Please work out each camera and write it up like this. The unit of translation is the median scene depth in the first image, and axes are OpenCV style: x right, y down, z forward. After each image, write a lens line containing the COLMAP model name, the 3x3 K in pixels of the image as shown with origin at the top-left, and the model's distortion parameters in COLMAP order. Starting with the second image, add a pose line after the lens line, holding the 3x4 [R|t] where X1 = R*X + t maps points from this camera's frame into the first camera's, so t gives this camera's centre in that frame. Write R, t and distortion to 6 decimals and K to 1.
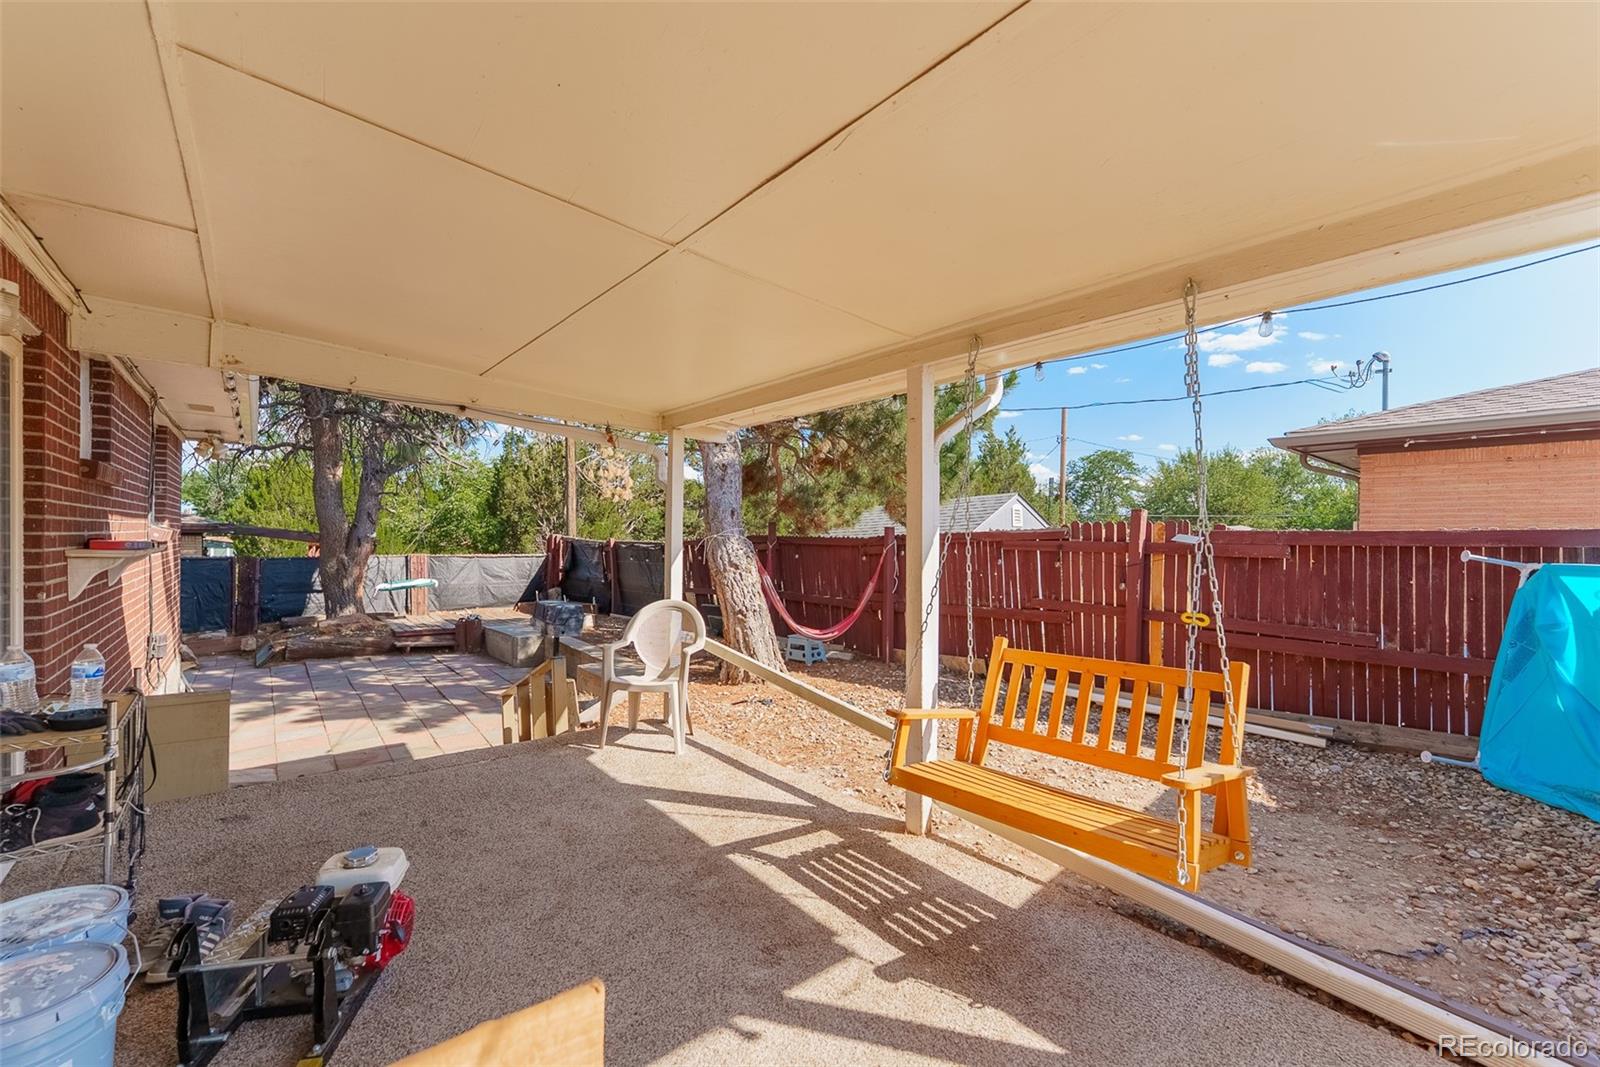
lens RADIAL K [[673.0, 0, 800.0], [0, 673.0, 533.5], [0, 0, 1]] dist [-0.002062, -0.000206]
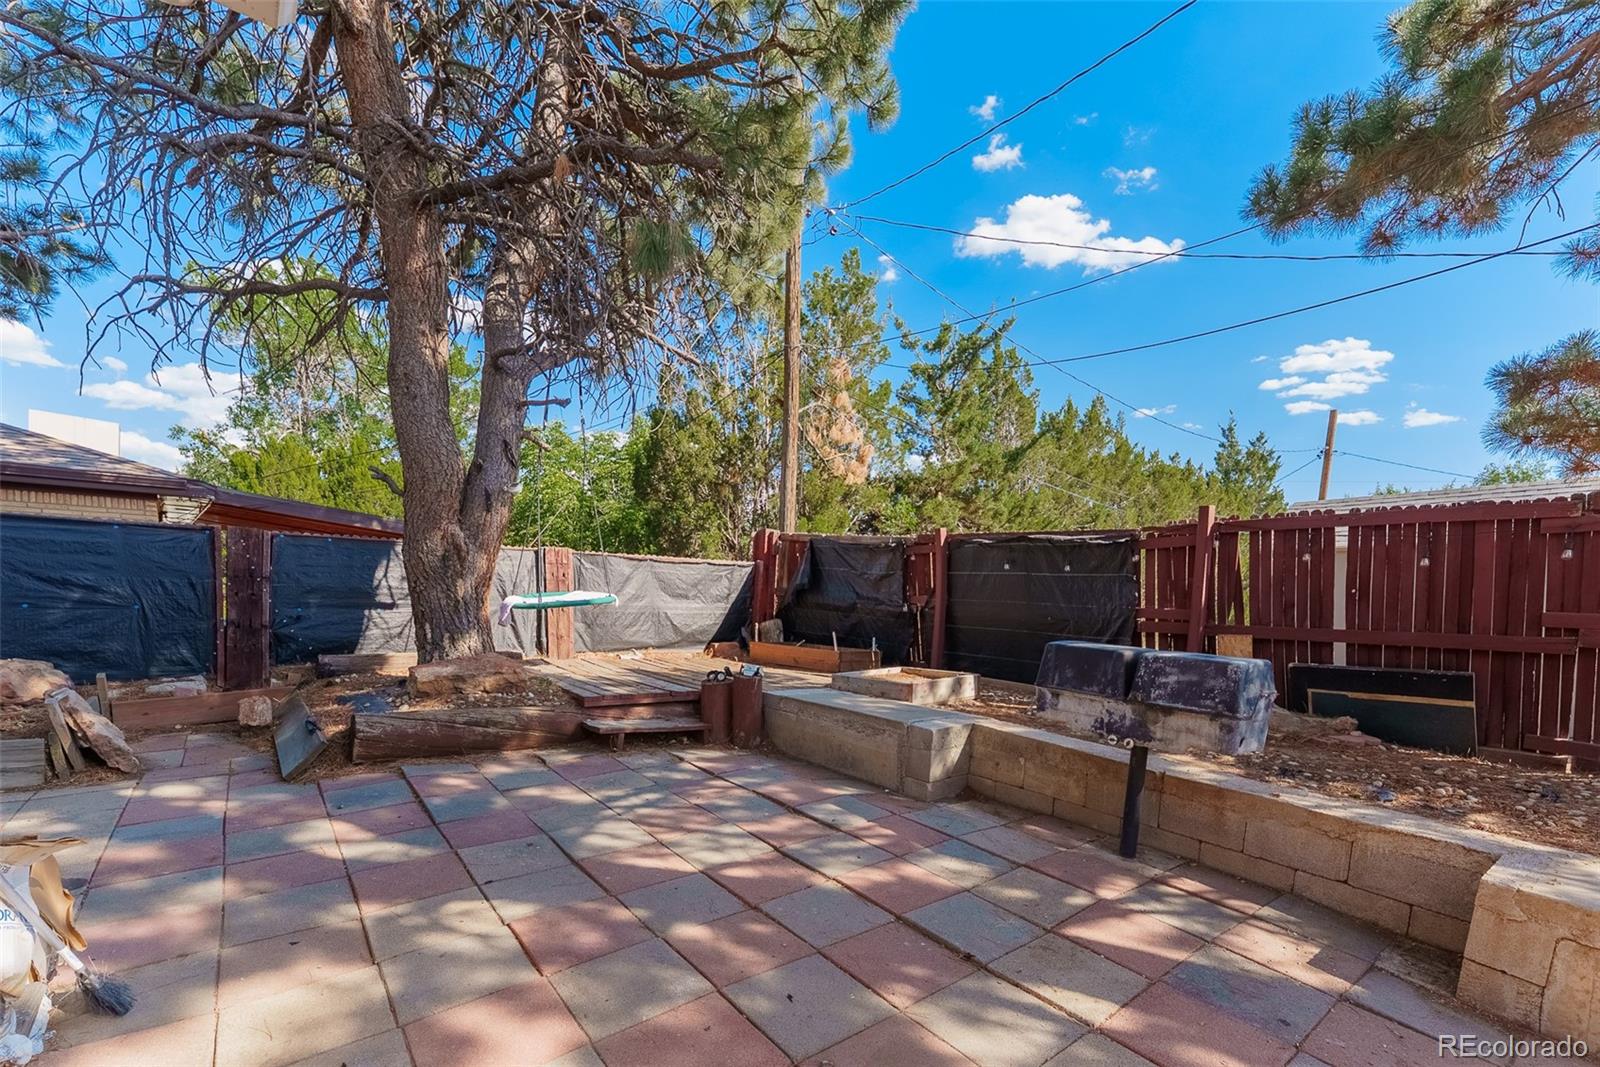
lens RADIAL K [[687.2, 0, 809.3], [0, 687.2, 636.8], [0, 0, 1]] dist [0.000515, 0.000053]
pose [[0.999178, 0.038298, 0.013253, -0.432324], [-0.039237, 0.996026, 0.079958, 0.059370], [-0.010138, -0.080412, 0.996710, 0.510784]]
